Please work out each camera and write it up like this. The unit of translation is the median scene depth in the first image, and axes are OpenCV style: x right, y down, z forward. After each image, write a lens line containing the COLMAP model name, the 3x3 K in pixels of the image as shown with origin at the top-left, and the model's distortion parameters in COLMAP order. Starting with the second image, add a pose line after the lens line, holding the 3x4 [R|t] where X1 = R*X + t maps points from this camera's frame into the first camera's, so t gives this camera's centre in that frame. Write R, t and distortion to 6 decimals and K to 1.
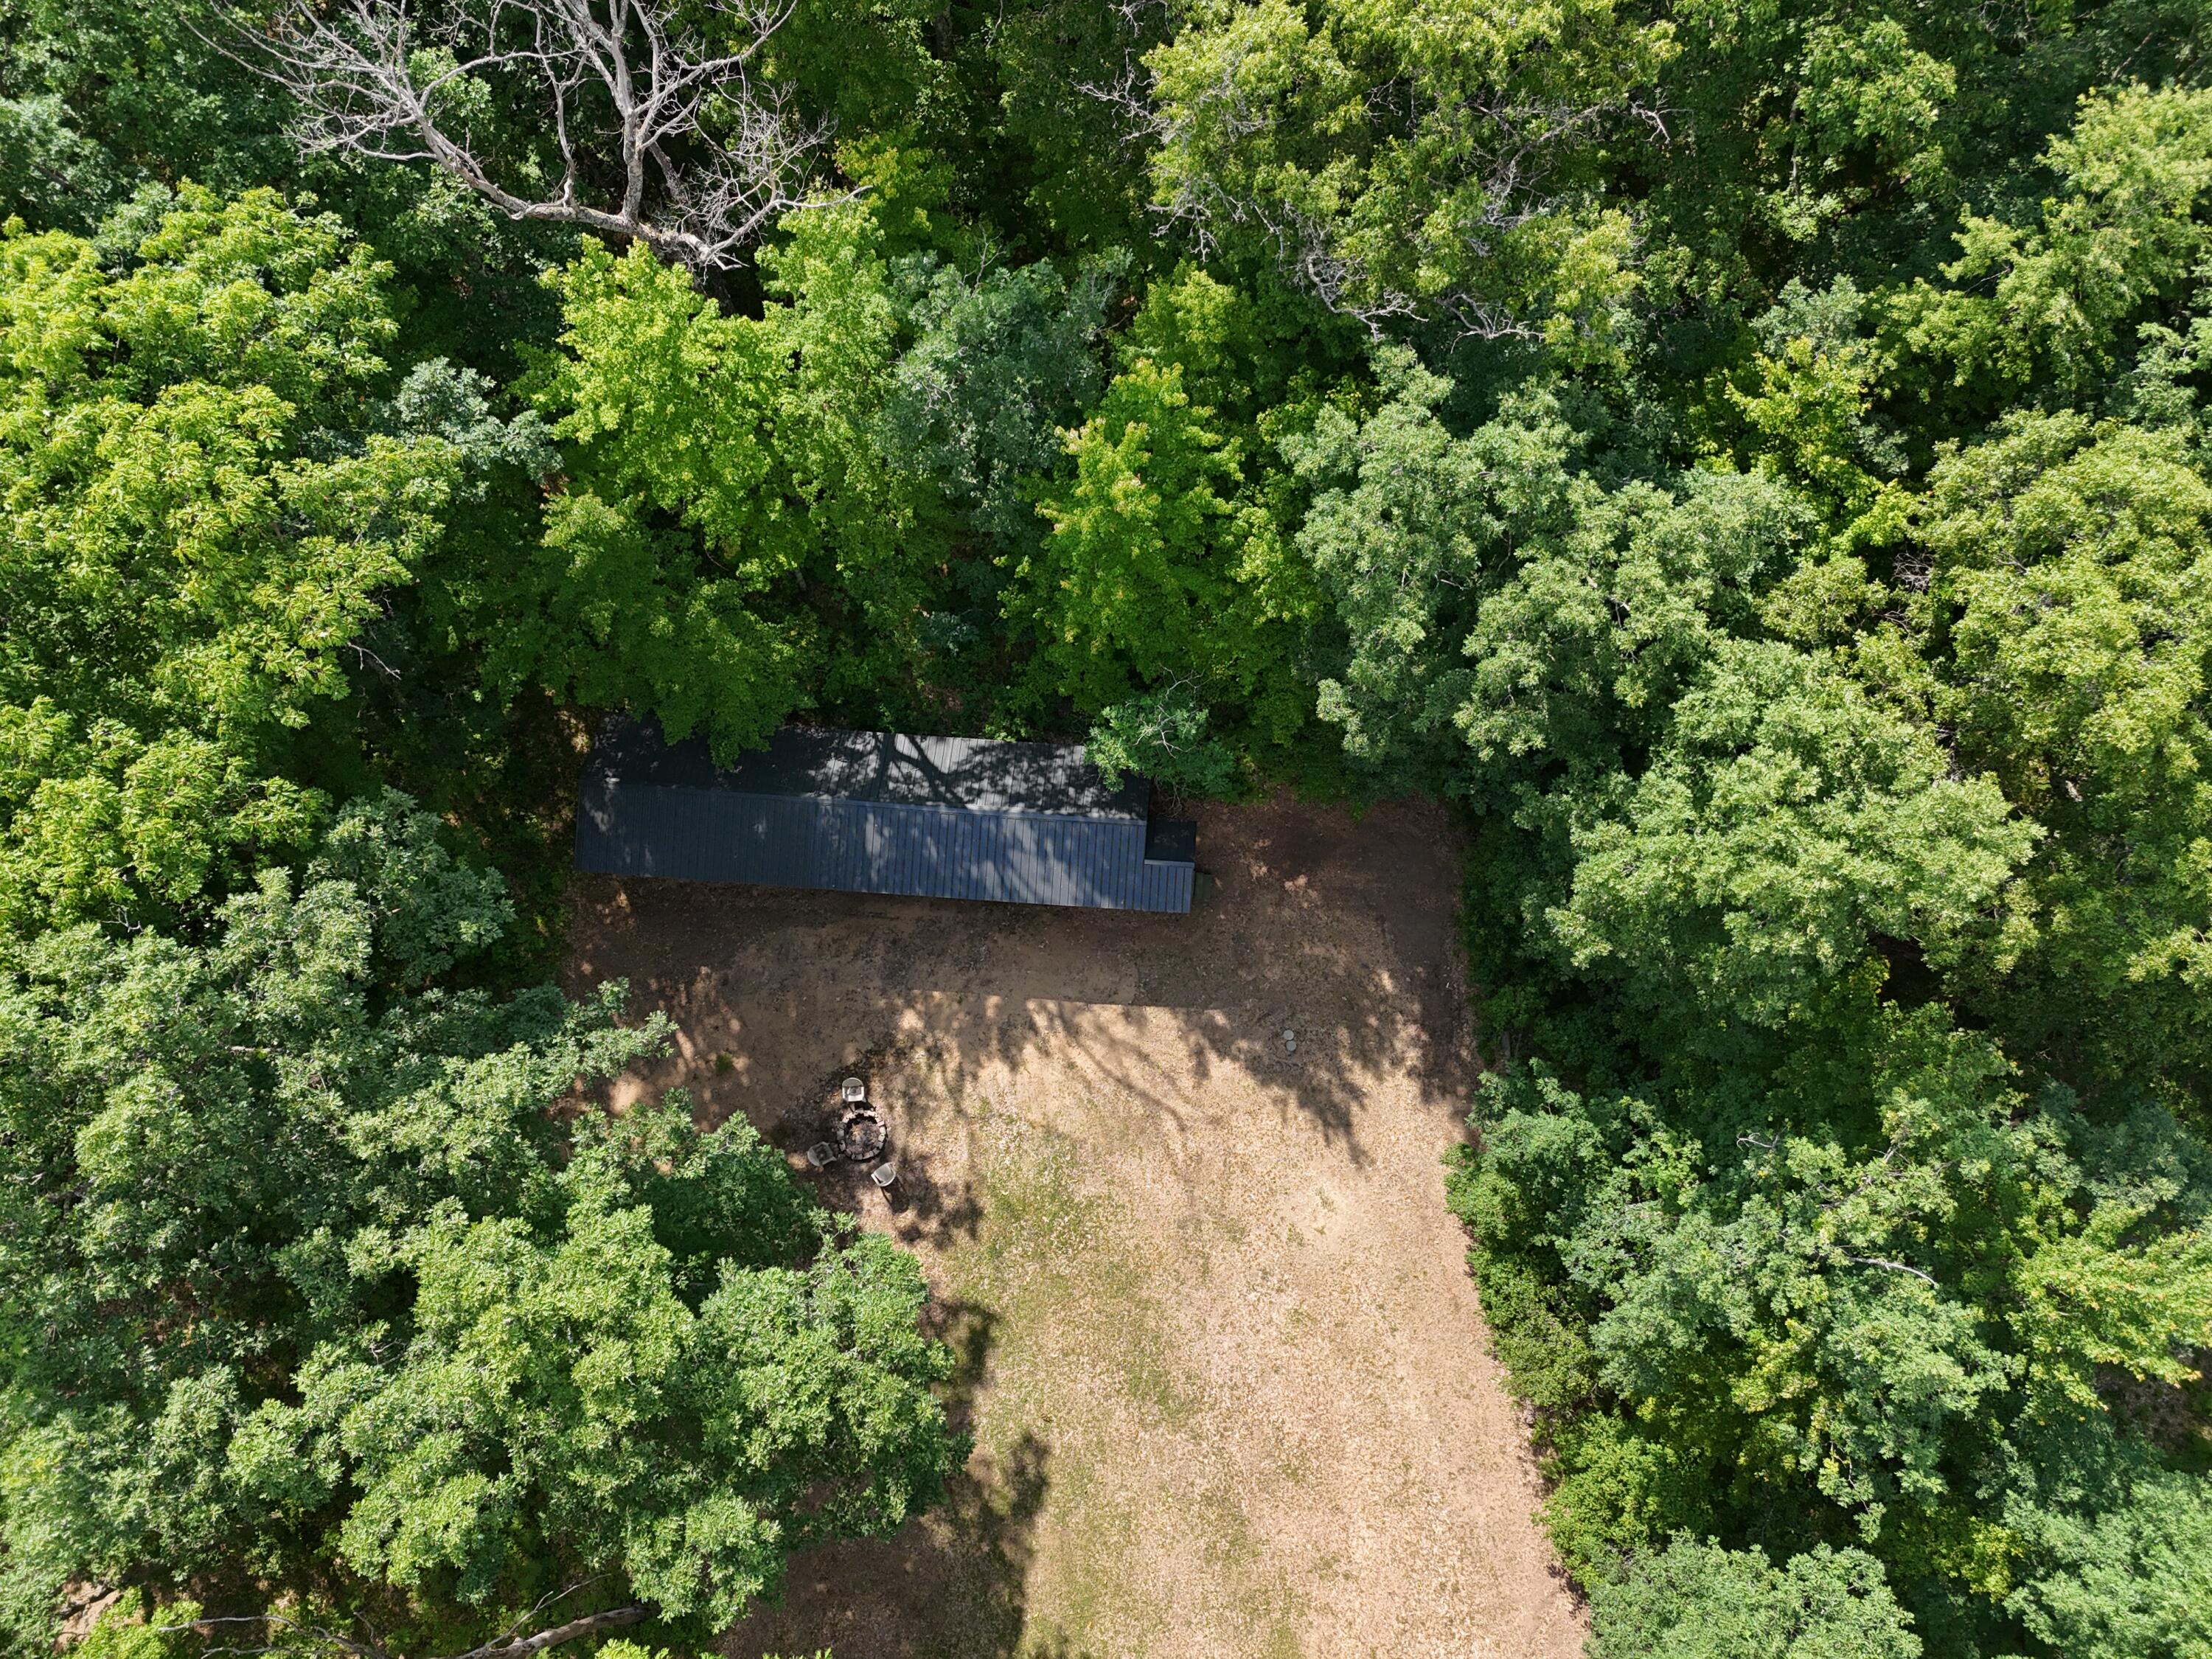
lens RADIAL K [[1540.1, 0, 1106.0], [0, 1540.1, 829.5], [0, 0, 1]] dist [-0.048995, -0.000526]
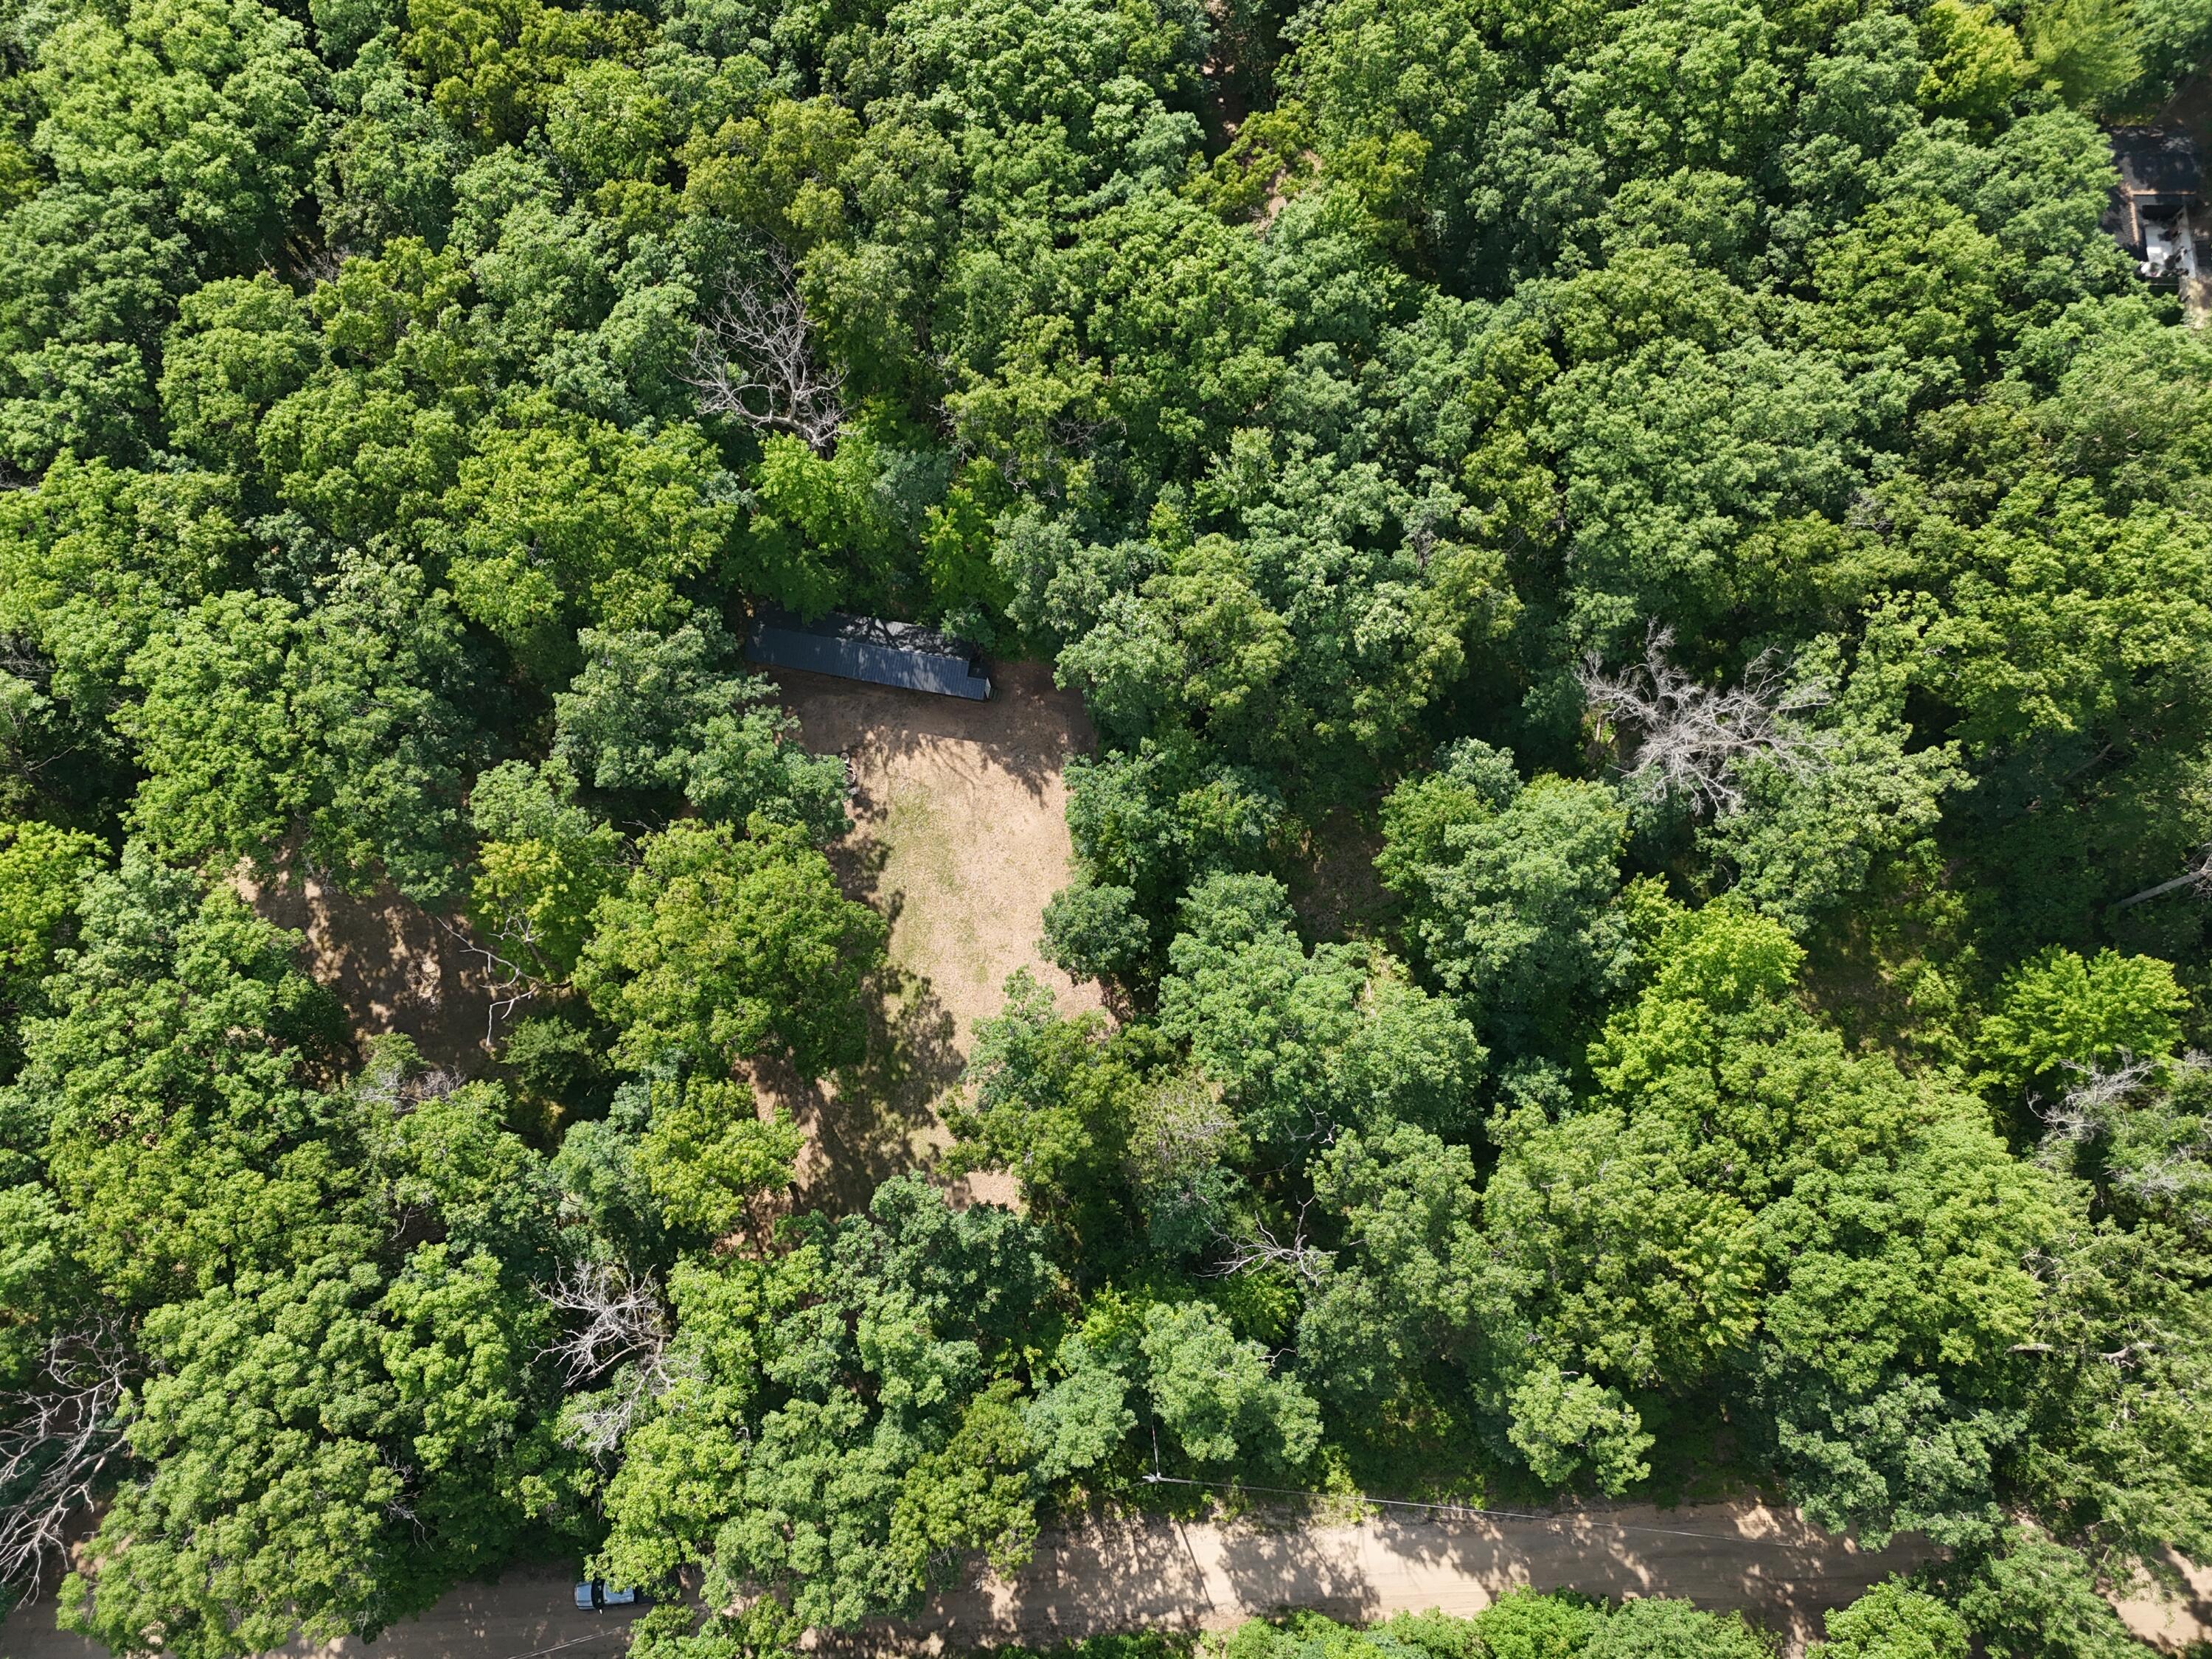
lens RADIAL K [[1539.6, 0, 1106.0], [0, 1539.6, 829.5], [0, 0, 1]] dist [0.001552, 0.000119]
pose [[0.993256, 0.100446, -0.057910, 0.515720], [-0.100481, 0.994936, 0.002317, 0.293312], [0.057850, 0.003518, 0.998319, -1.828239]]
